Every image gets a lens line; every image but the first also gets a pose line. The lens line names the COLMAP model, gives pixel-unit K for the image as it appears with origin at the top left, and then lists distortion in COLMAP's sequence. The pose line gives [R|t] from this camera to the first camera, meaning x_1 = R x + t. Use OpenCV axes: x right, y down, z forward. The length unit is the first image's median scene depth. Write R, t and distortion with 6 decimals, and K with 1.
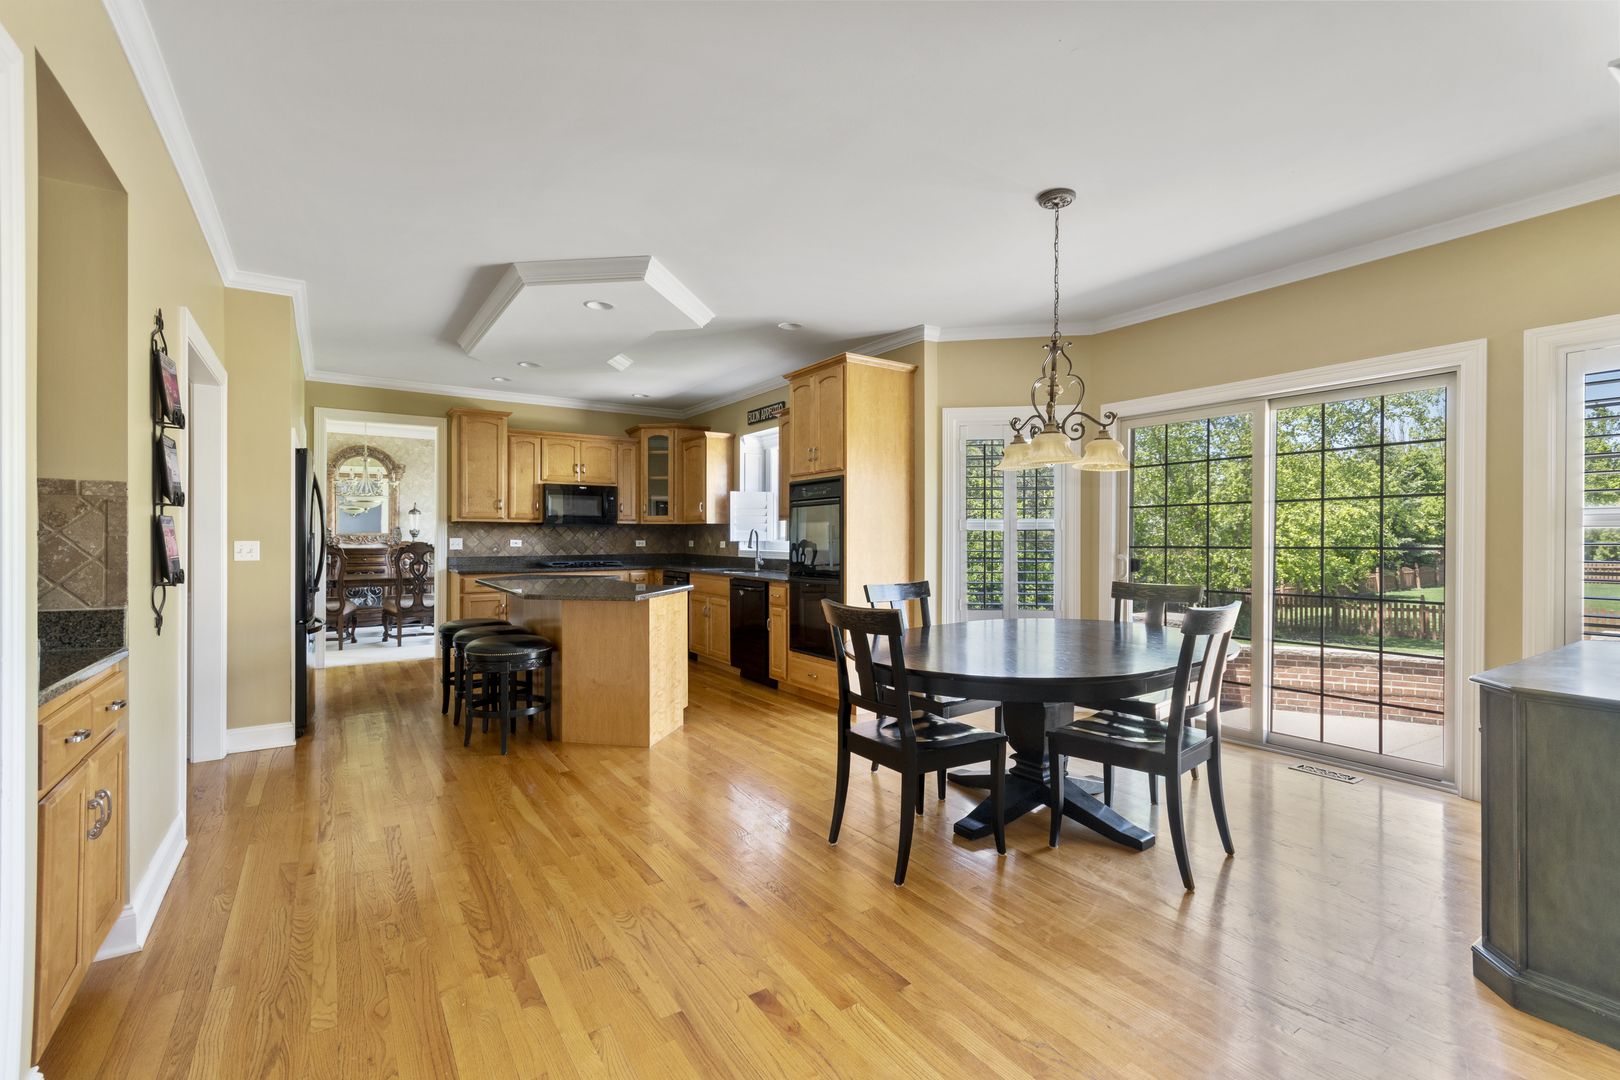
lens RADIAL K [[713.6, 0, 806.4], [0, 713.6, 539.1], [0, 0, 1]] dist [0.005010, 0.000763]
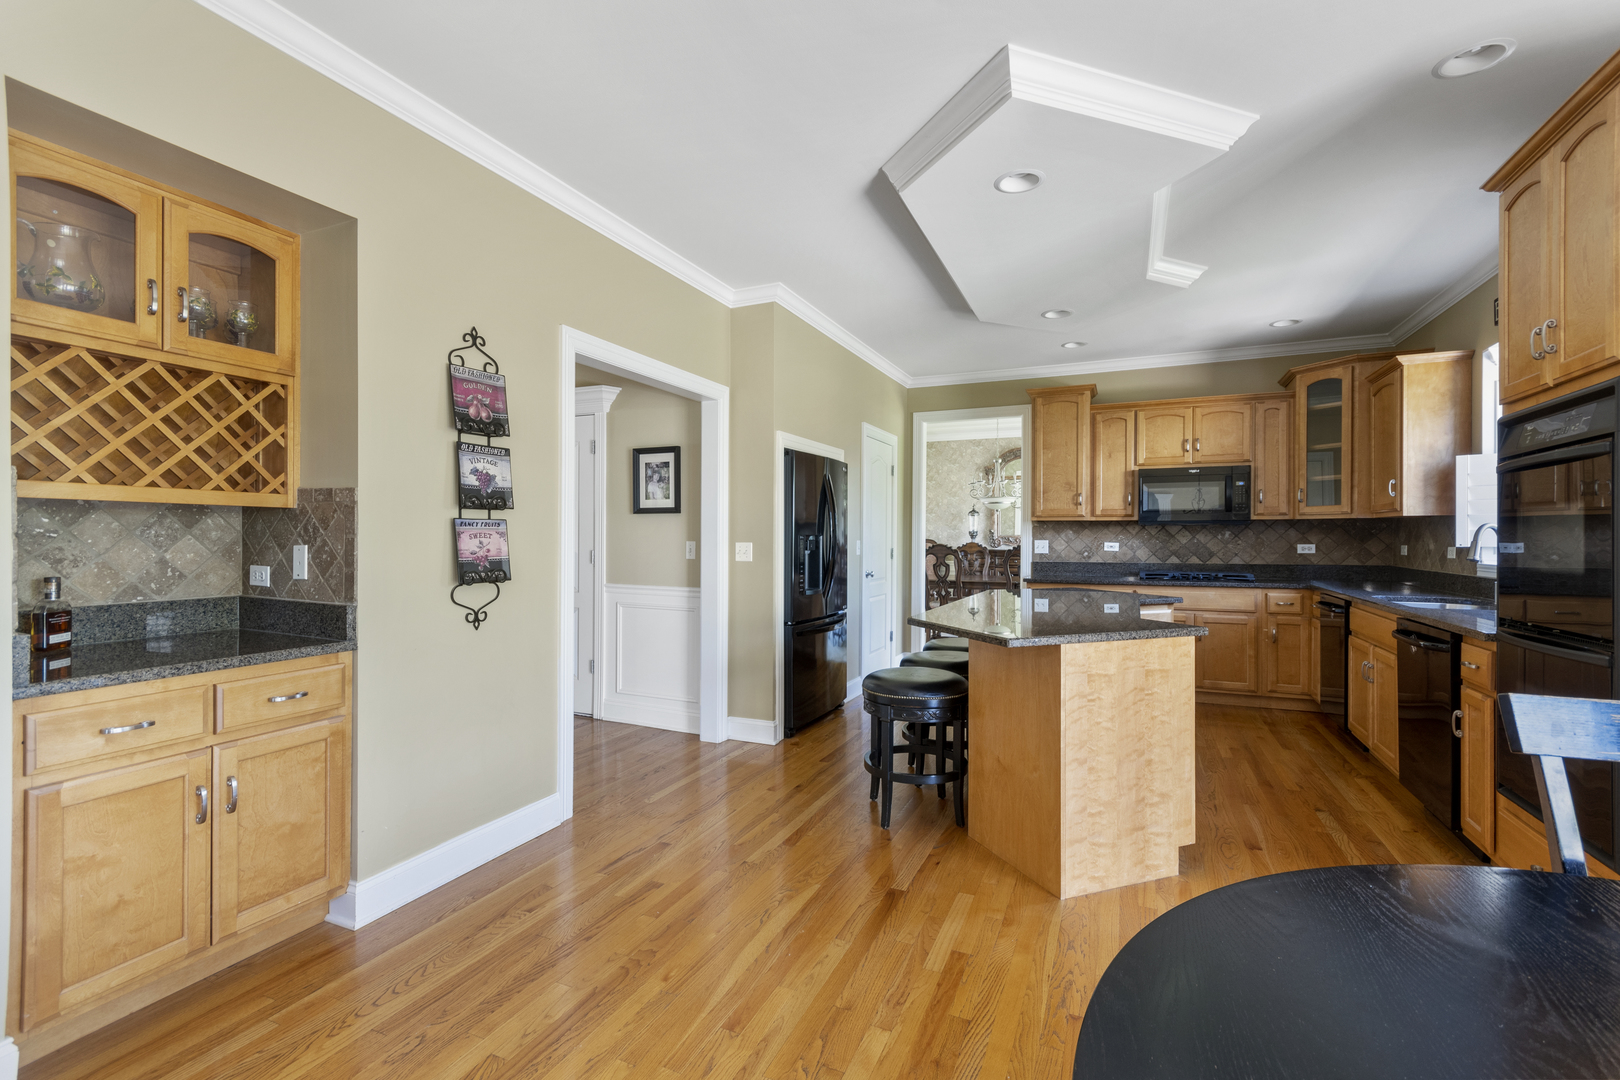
lens RADIAL K [[713.6, 0, 813.4], [0, 713.6, 540.5], [0, 0, 1]] dist [0.005010, 0.000763]
pose [[0.534601, 0.003512, -0.845097, 0.095142], [-0.003653, 0.999992, 0.001845, -0.001482], [0.845097, 0.002101, 0.534609, 0.295831]]
